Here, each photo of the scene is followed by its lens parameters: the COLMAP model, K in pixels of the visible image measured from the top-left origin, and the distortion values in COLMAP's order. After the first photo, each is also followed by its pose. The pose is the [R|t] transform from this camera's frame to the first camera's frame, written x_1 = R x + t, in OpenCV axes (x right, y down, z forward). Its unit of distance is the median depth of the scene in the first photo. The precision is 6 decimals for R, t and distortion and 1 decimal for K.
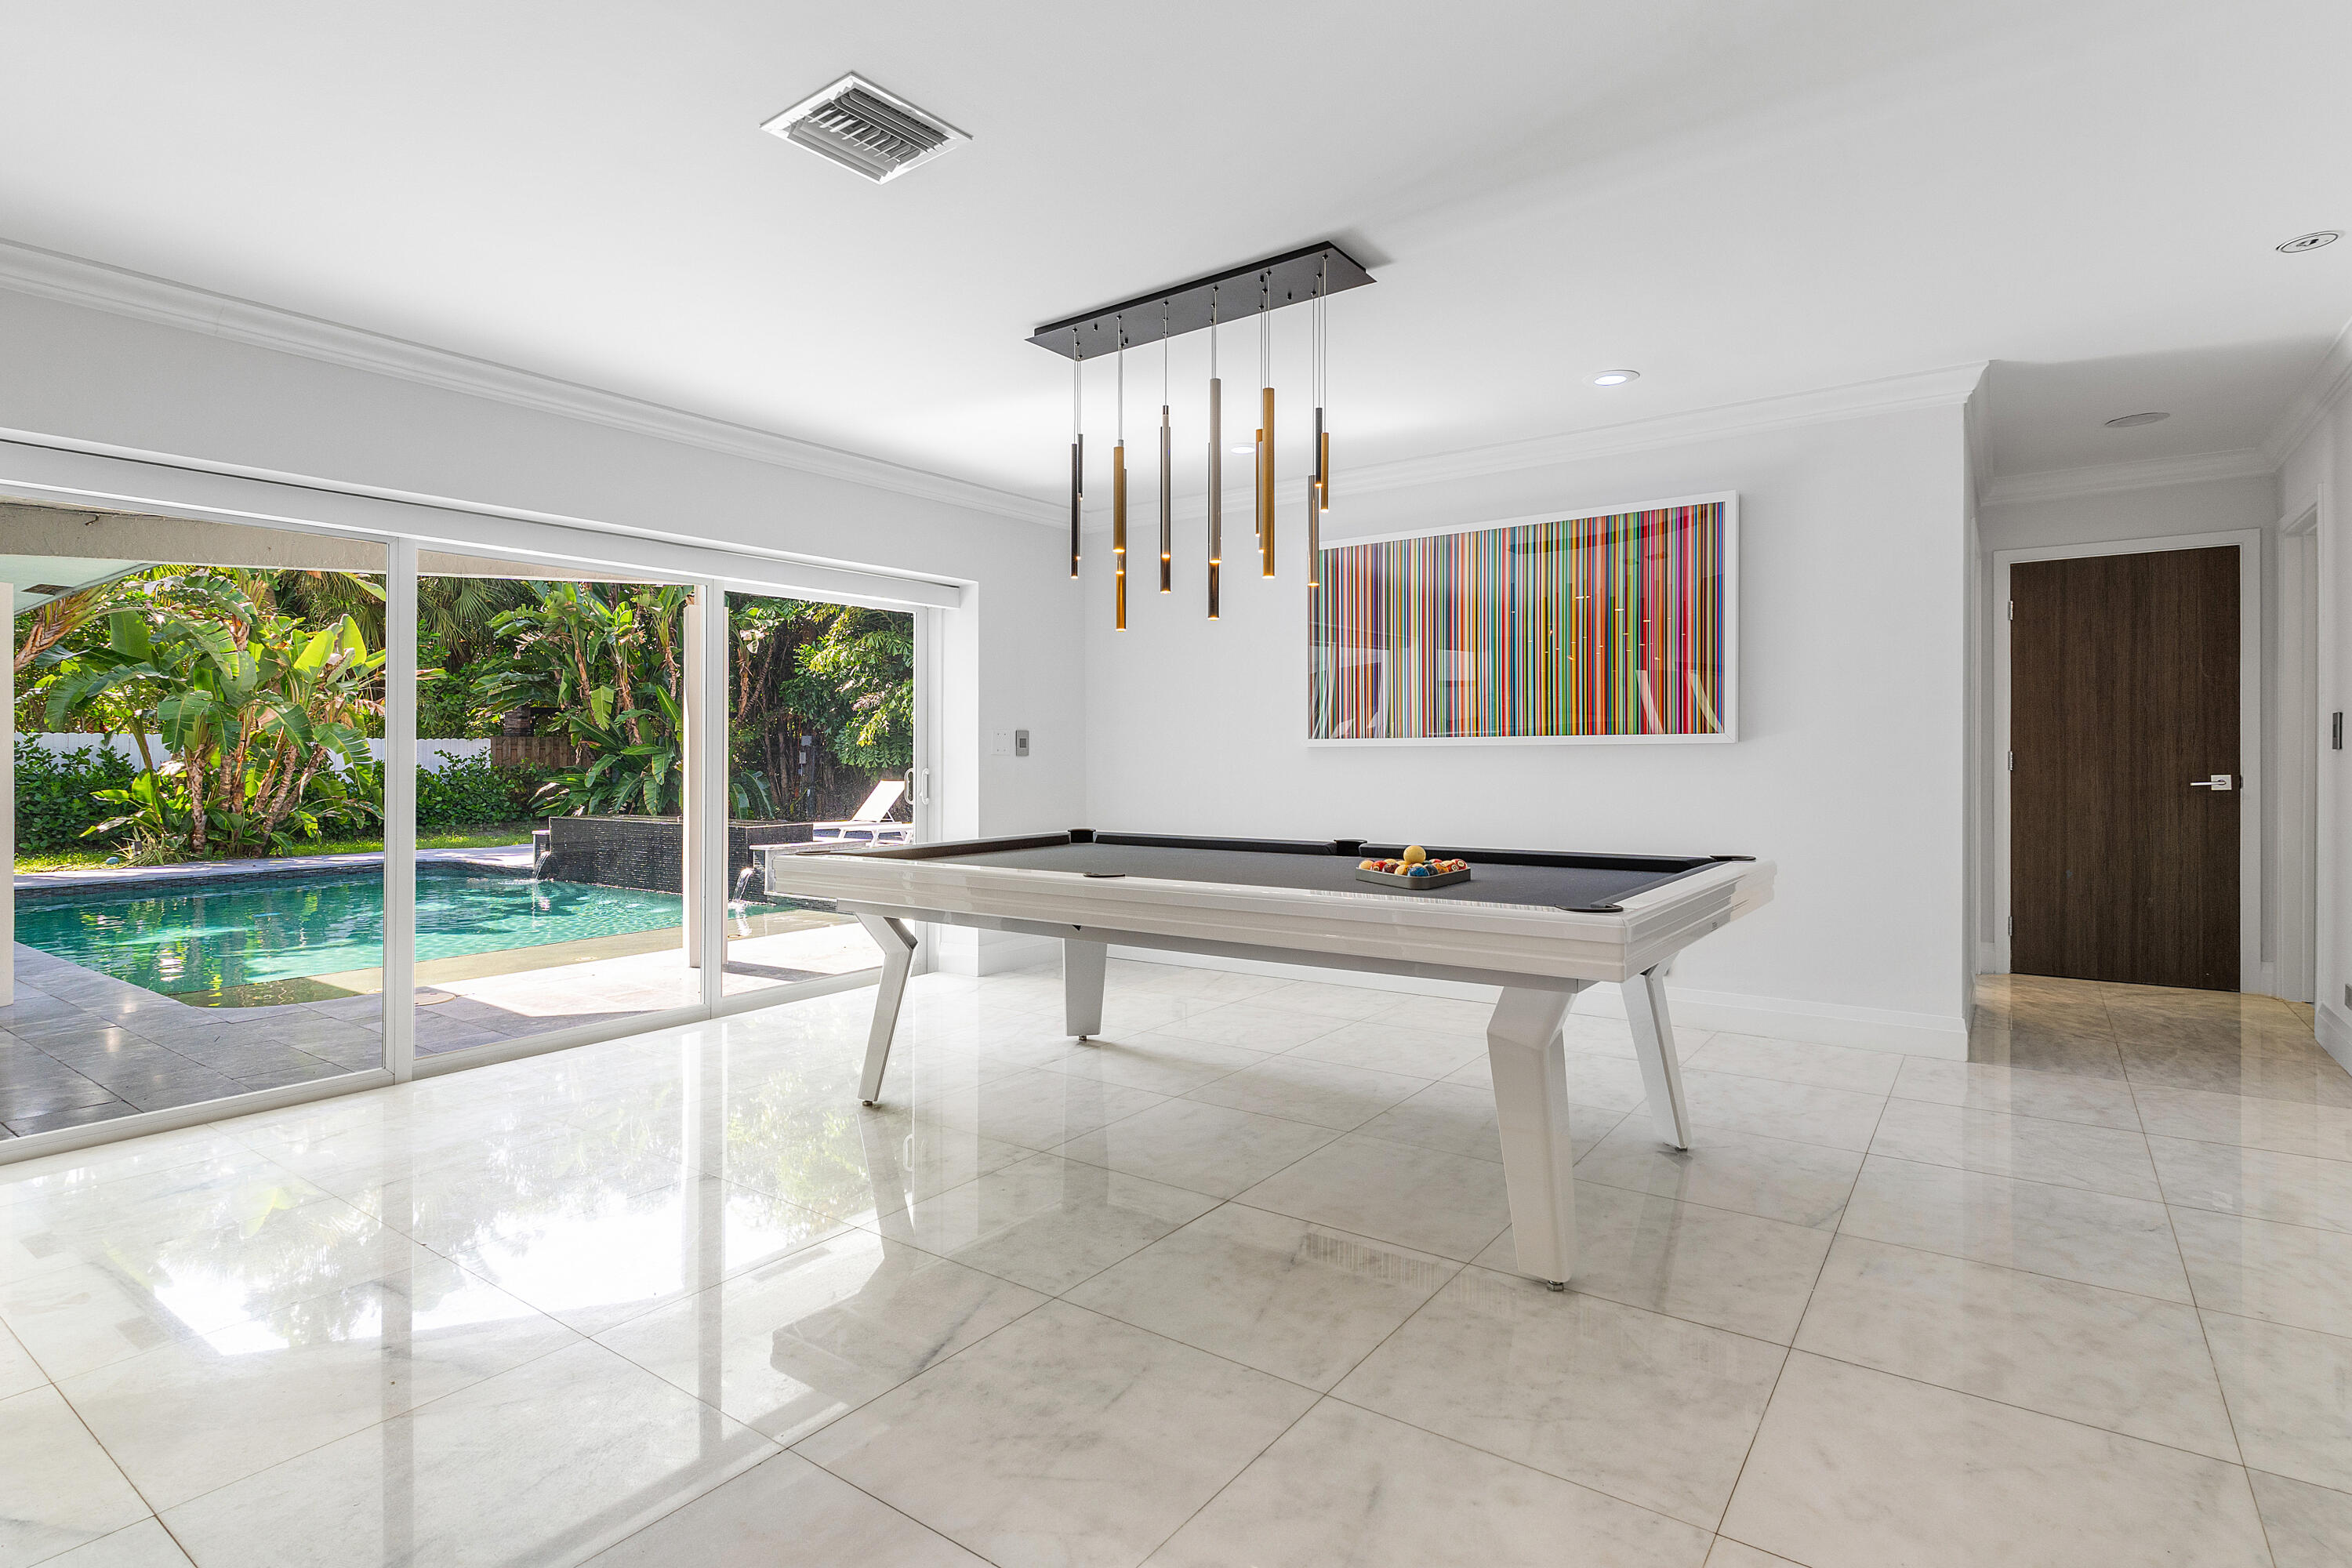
lens RADIAL K [[1144.2, 0, 1198.2], [0, 1144.2, 762.7], [0, 0, 1]] dist [0.006456, -0.003758]
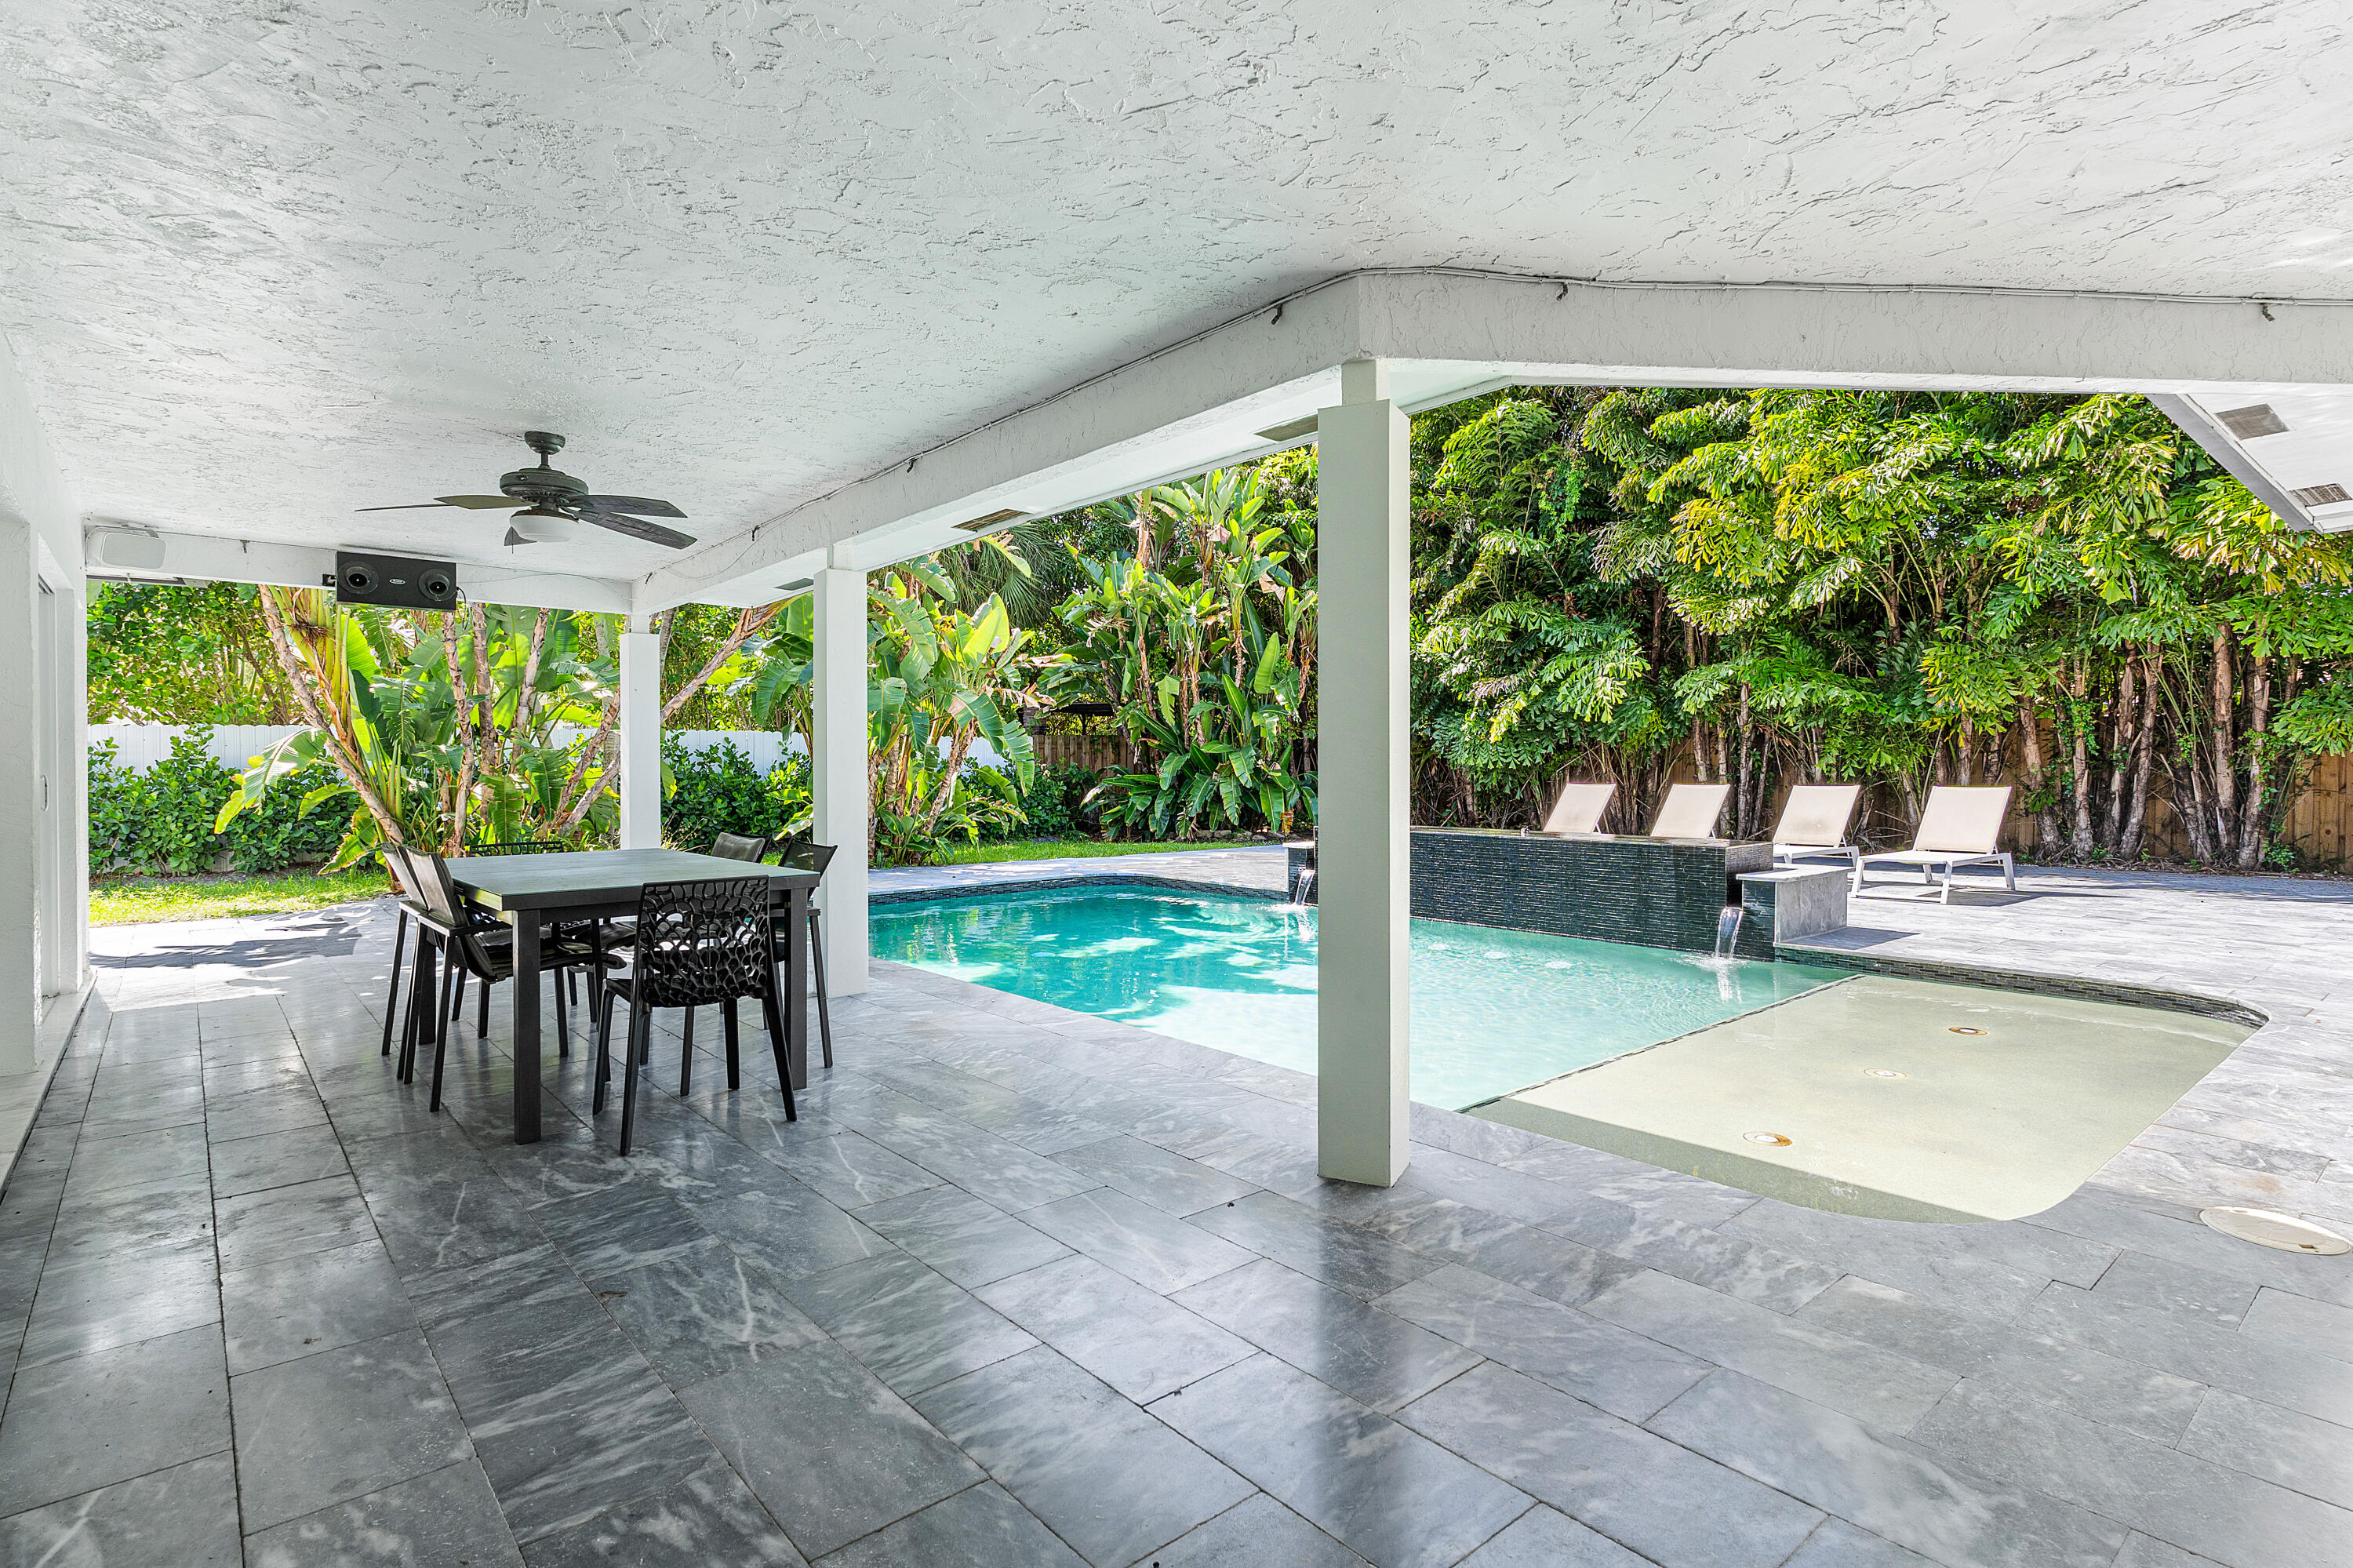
lens RADIAL K [[1144.7, 0, 1189.0], [0, 1144.7, 770.6], [0, 0, 1]] dist [0.006456, -0.003758]
pose [[0.973864, 0.002327, -0.227118, -0.483929], [-0.001185, 0.999986, 0.005165, 0.004094], [0.227127, -0.004761, 0.973853, 0.211679]]
